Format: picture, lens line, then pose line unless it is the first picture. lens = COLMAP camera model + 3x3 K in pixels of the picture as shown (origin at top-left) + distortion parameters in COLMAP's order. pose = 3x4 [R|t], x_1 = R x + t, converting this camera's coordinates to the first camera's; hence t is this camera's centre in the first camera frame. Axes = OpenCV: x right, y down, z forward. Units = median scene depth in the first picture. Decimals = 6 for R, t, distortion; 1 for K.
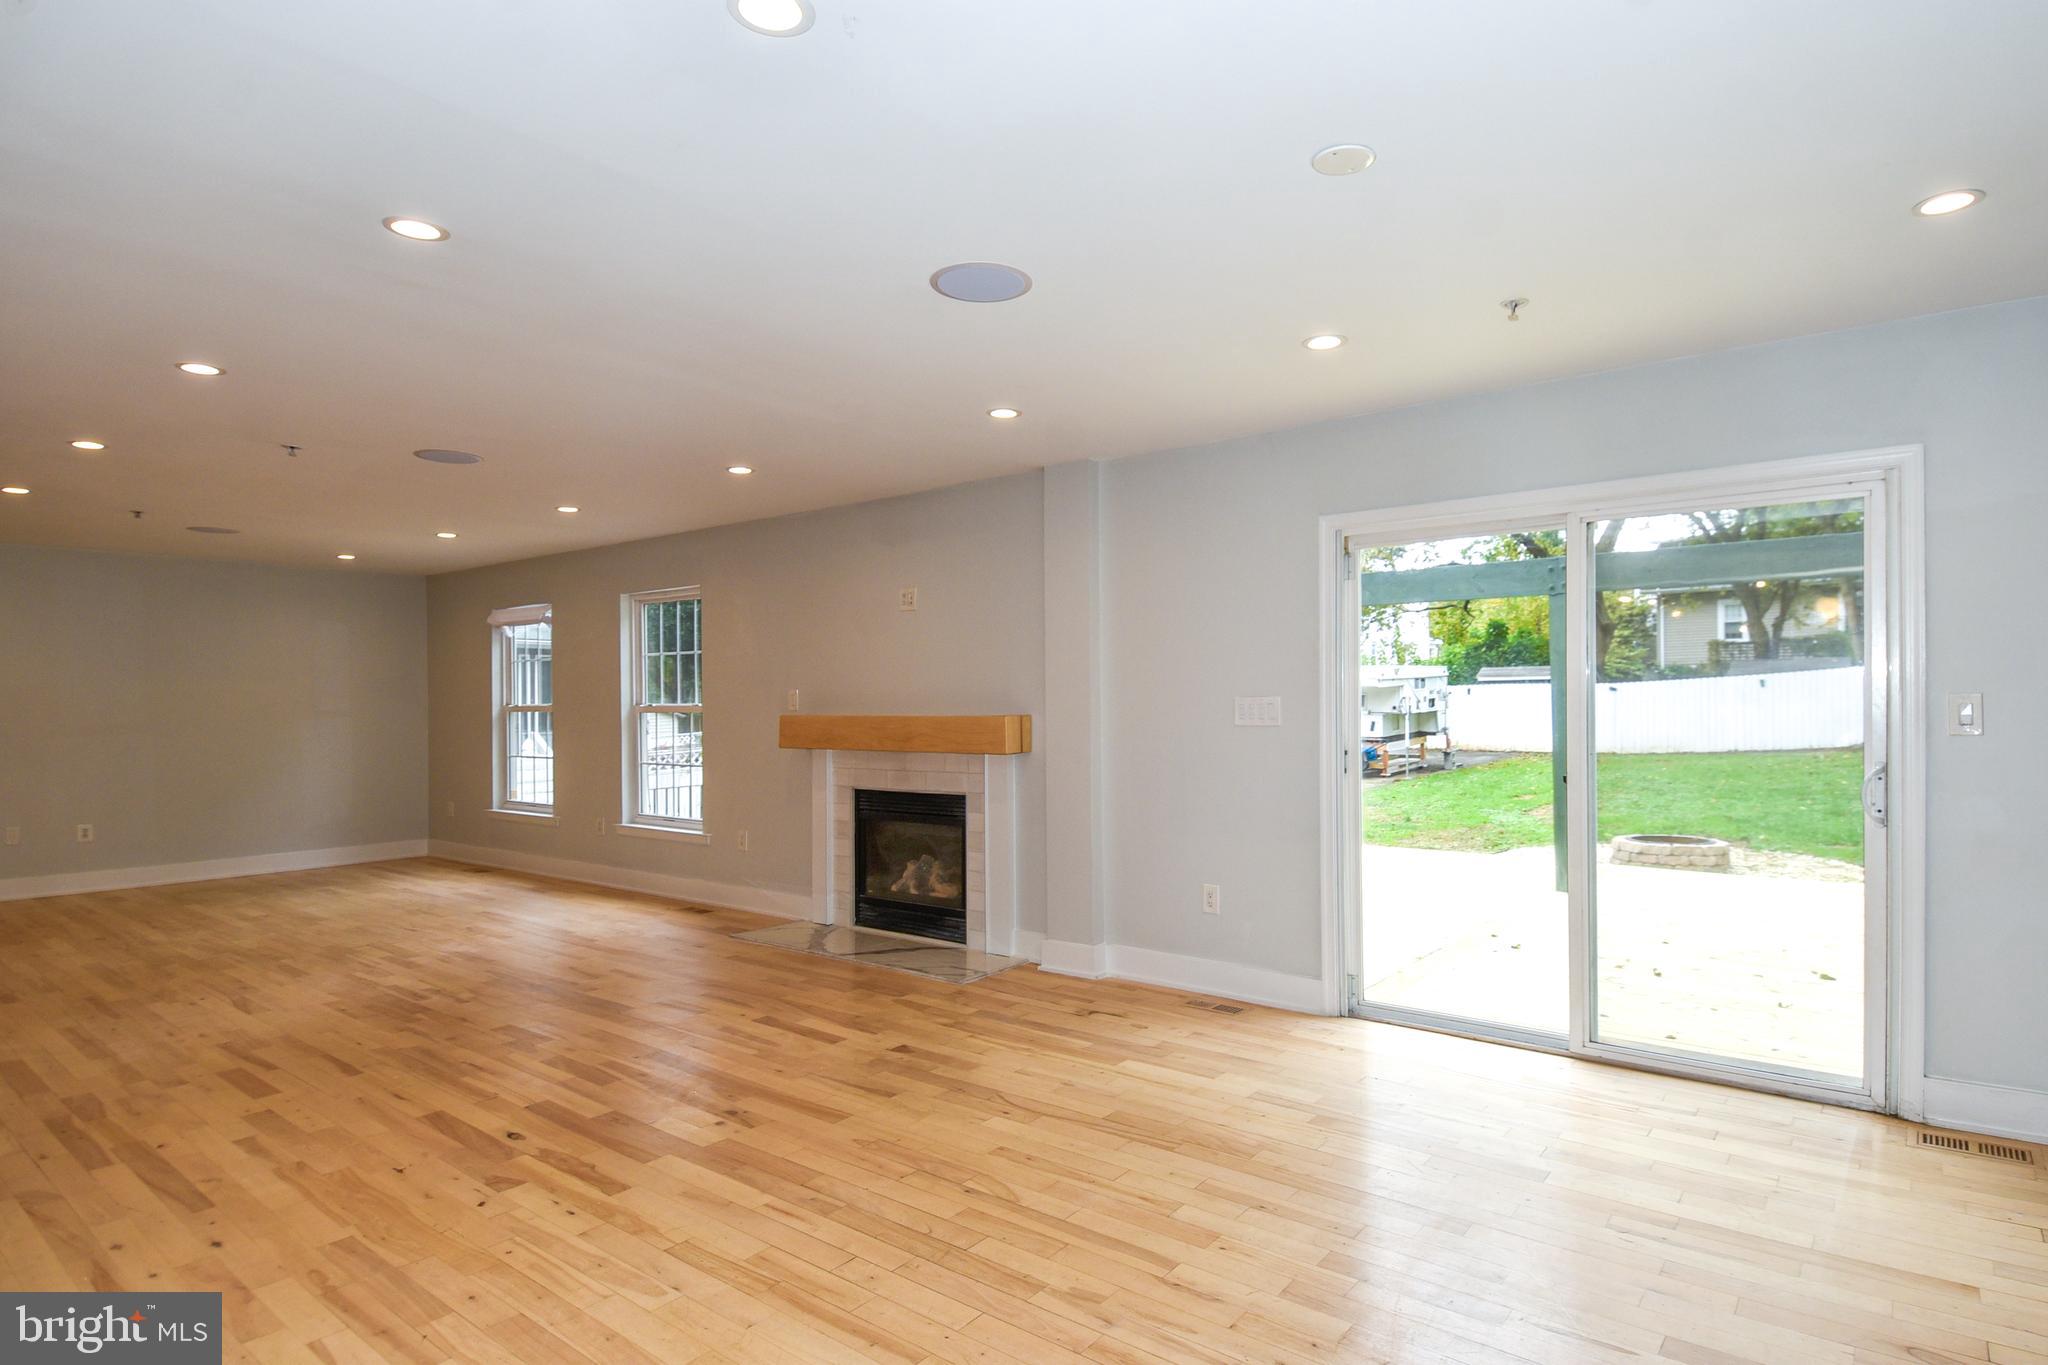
lens RADIAL K [[1076.8, 0, 1070.5], [0, 1076.8, 673.3], [0, 0, 1]] dist [0.050657, -0.053921]
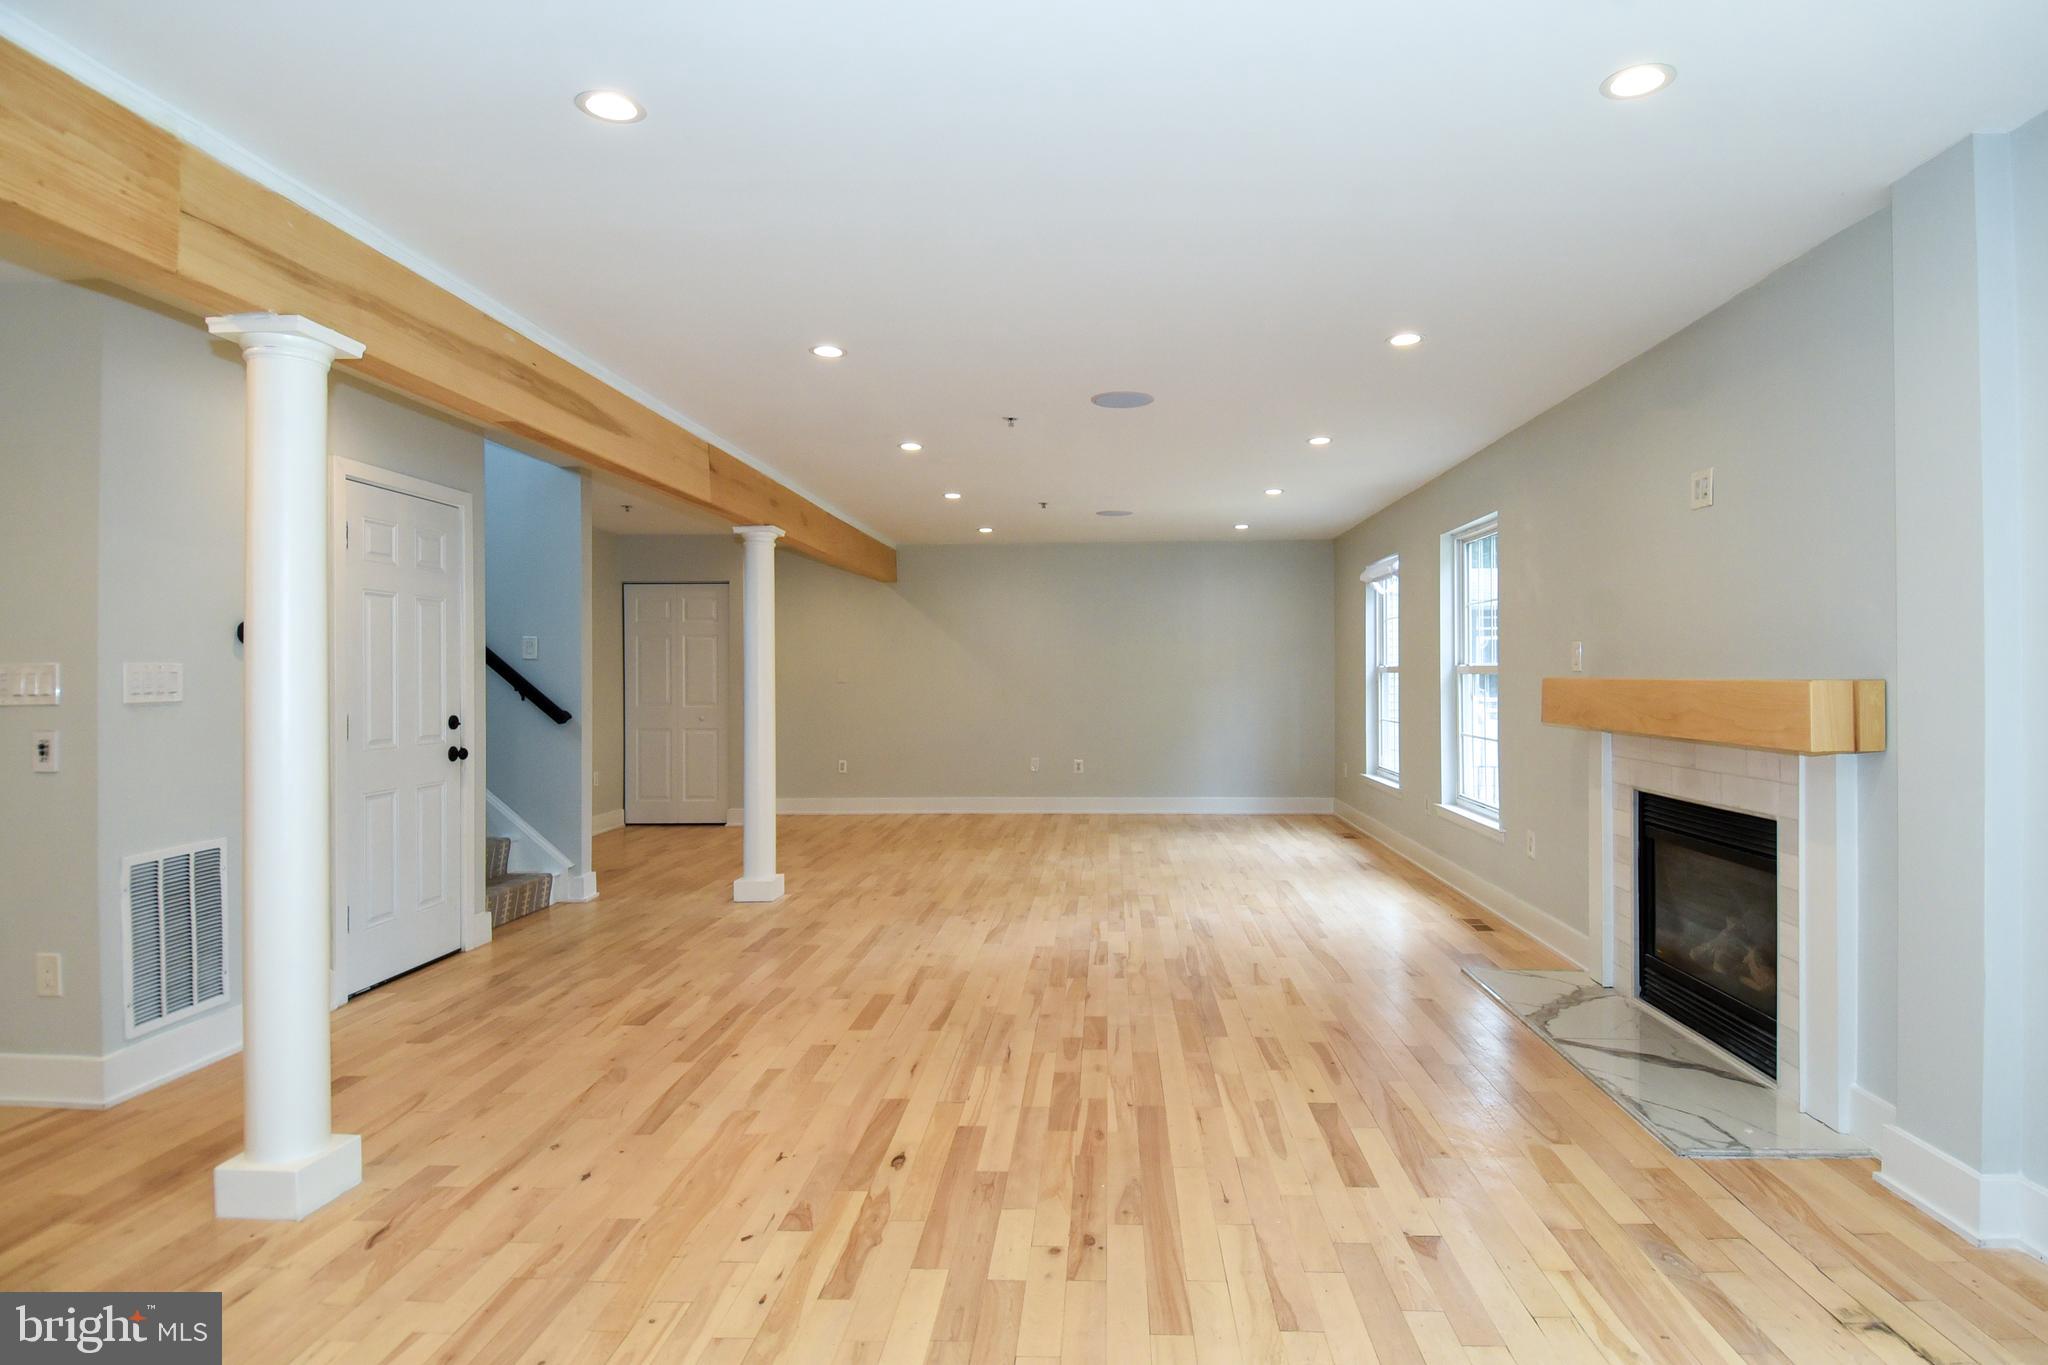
lens RADIAL K [[1076.8, 0, 1070.5], [0, 1076.8, 673.3], [0, 0, 1]] dist [0.050657, -0.053921]
pose [[0.578358, 0.005374, -0.815766, 0.098040], [0.020701, 0.999560, 0.021261, 0.010259], [0.815521, -0.029183, 0.577992, 0.236763]]
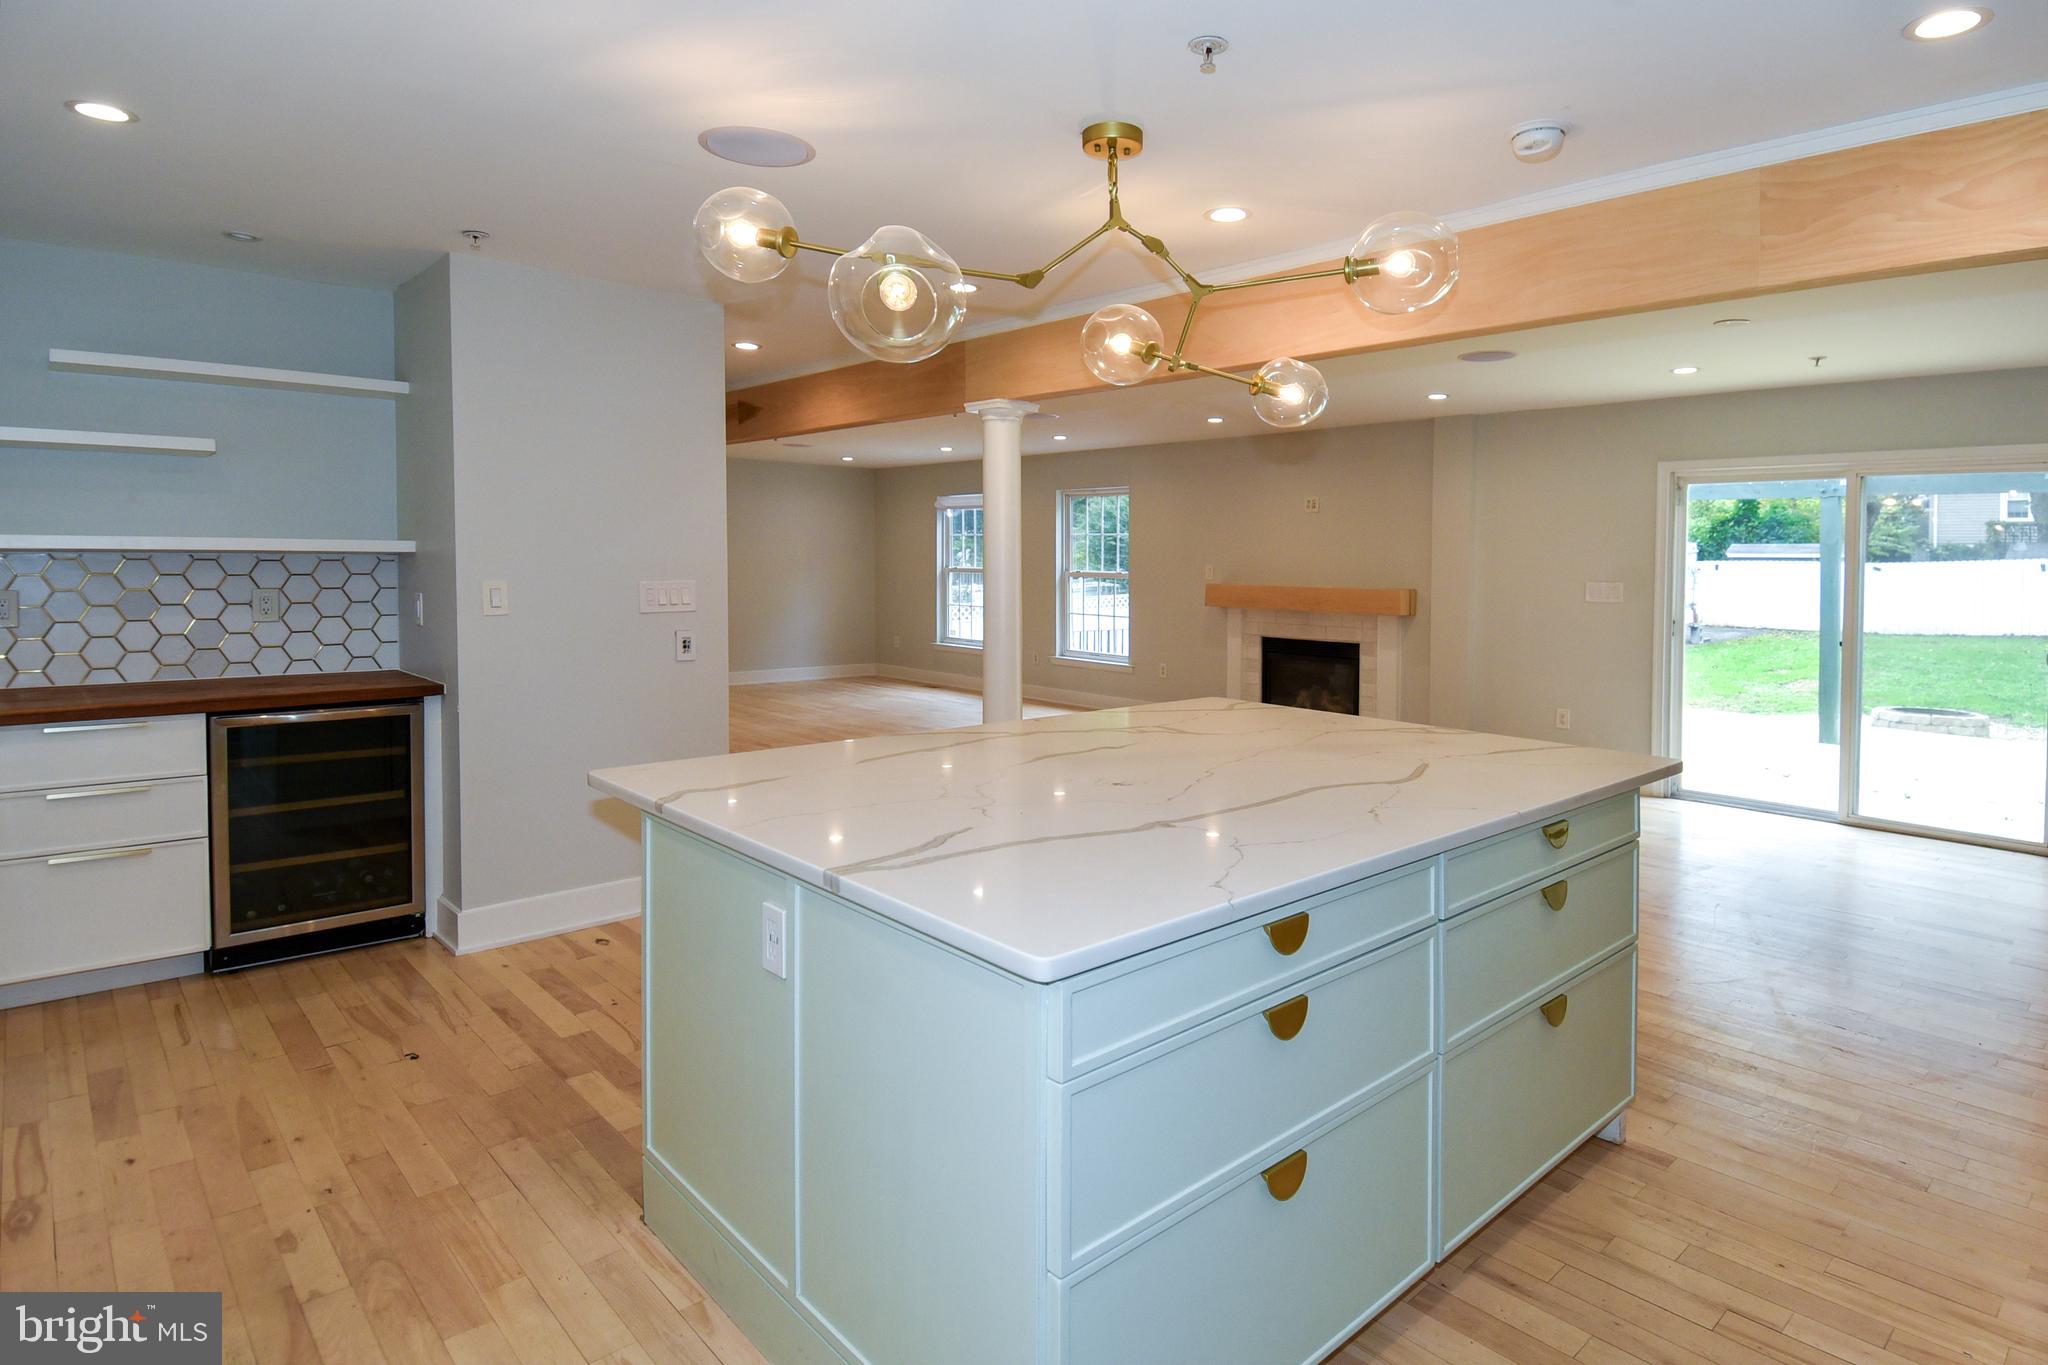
lens RADIAL K [[1077.8, 0, 1026.6], [0, 1077.8, 553.1], [0, 0, 1]] dist [0.038565, -0.036646]
pose [[0.979871, 0.021019, -0.198521, -0.158098], [-0.017056, 0.999620, 0.021654, -0.019865], [0.198901, -0.017832, 0.979857, -0.312465]]
